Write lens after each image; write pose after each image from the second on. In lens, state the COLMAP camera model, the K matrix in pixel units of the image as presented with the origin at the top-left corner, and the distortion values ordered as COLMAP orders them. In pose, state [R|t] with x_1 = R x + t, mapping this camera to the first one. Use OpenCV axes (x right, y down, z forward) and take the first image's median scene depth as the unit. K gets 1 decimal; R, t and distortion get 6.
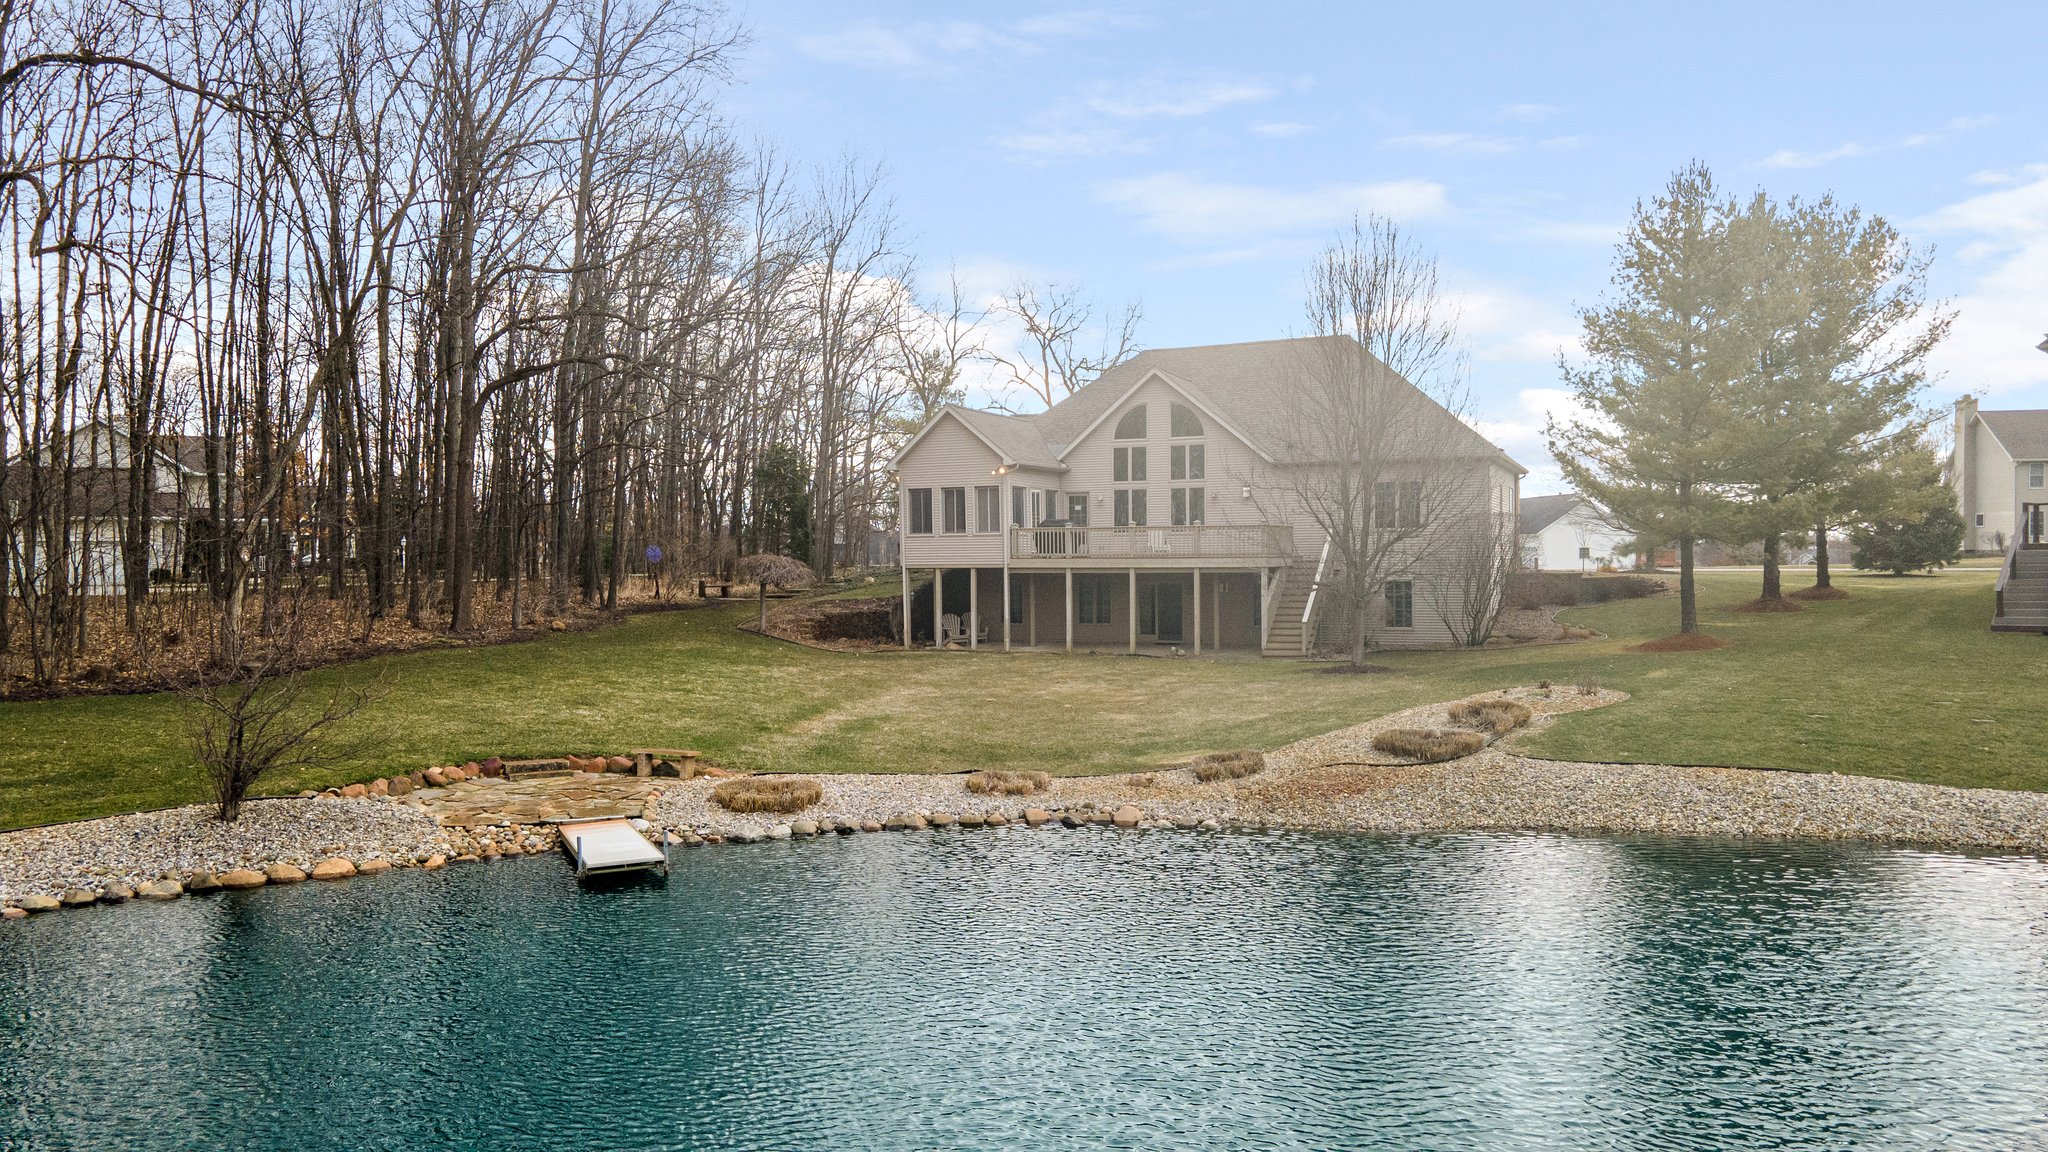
lens RADIAL K [[1491.3, 0, 1008.6], [0, 1491.3, 588.0], [0, 0, 1]] dist [0.042467, 0.003122]
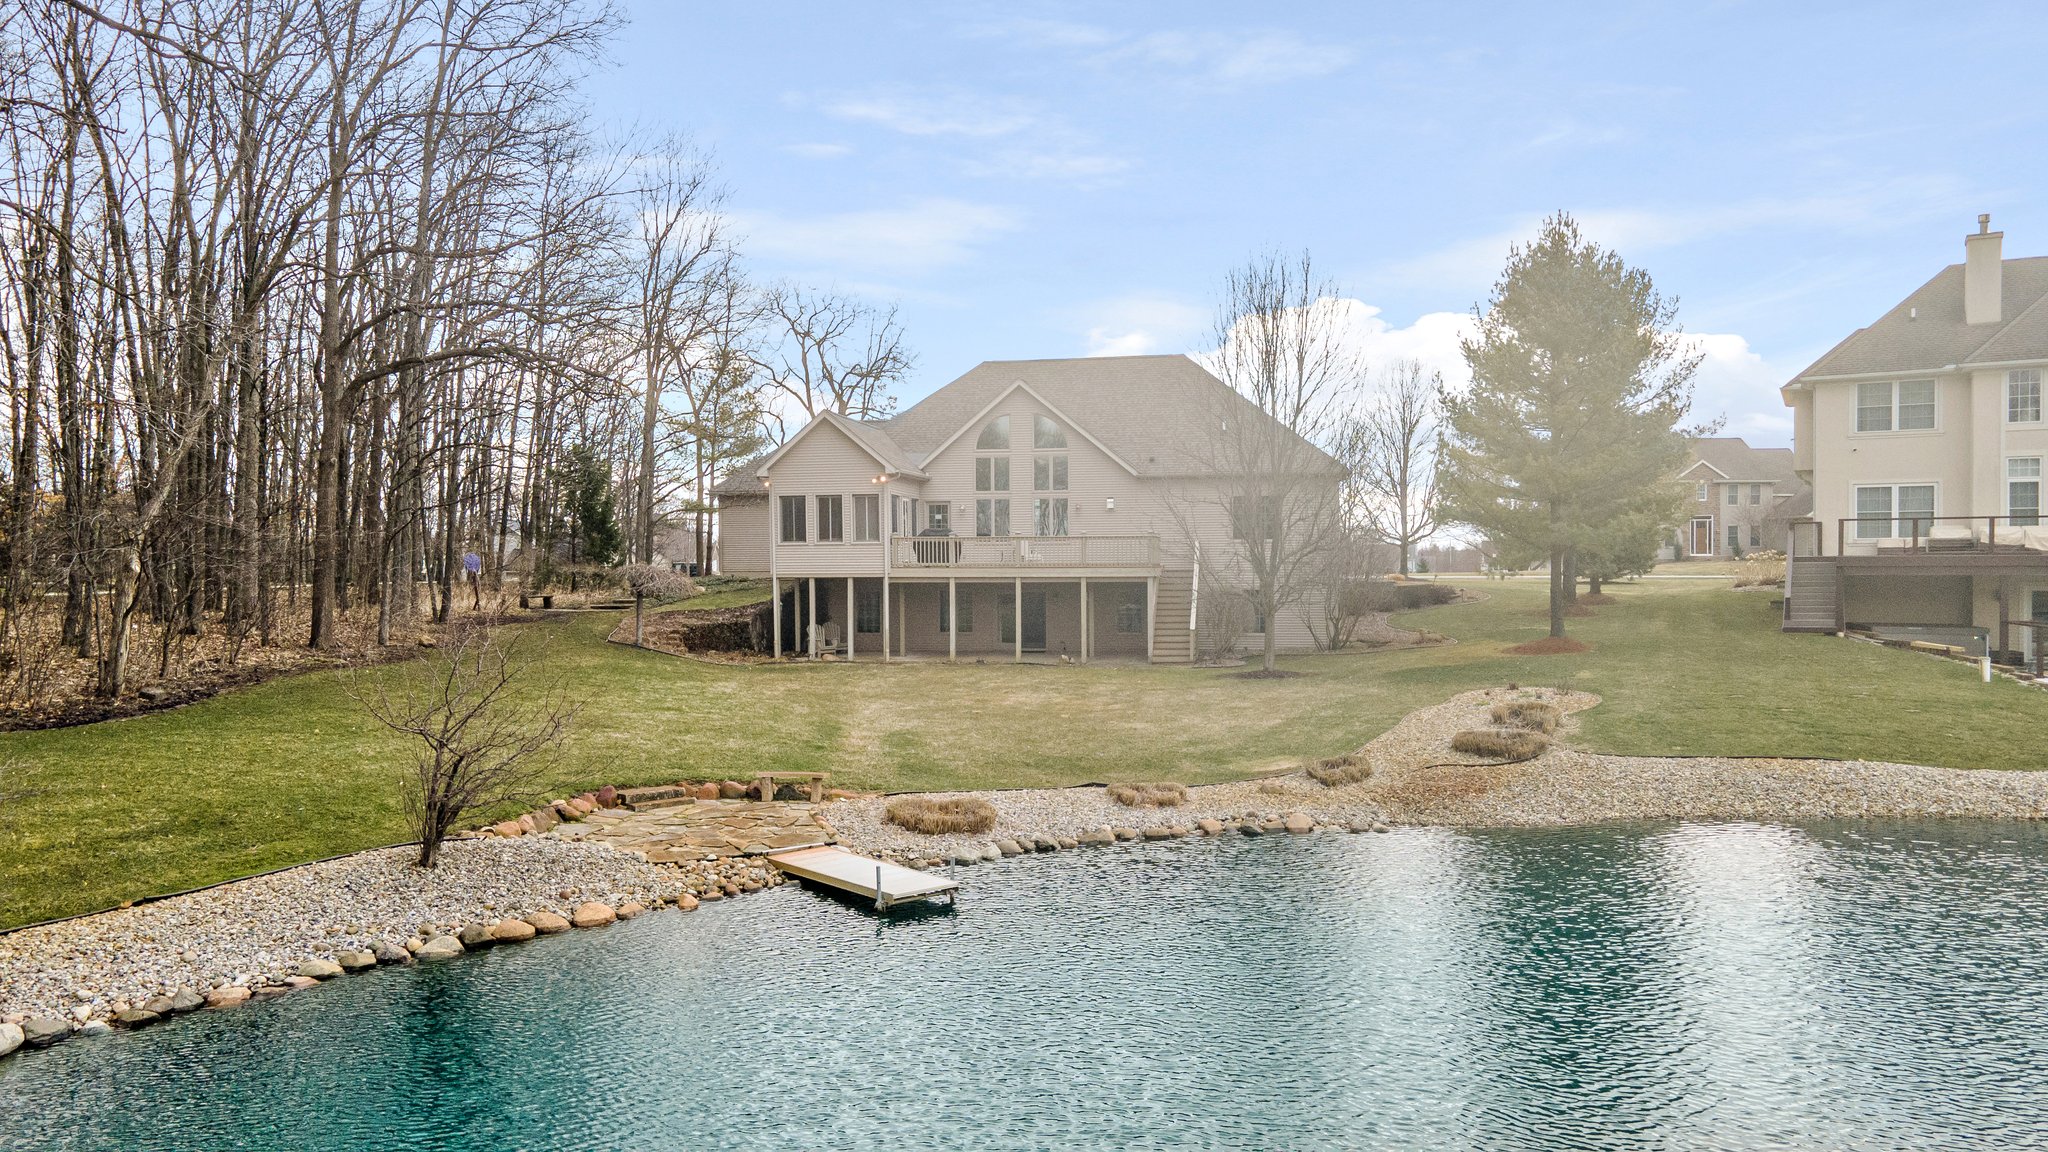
lens RADIAL K [[1491.3, 0, 1008.6], [0, 1491.3, 588.0], [0, 0, 1]] dist [0.042467, 0.003122]
pose [[0.968770, -0.002250, 0.247950, -0.200980], [0.003164, 0.999990, -0.003286, -0.003502], [-0.247940, 0.003968, 0.968767, 0.026271]]
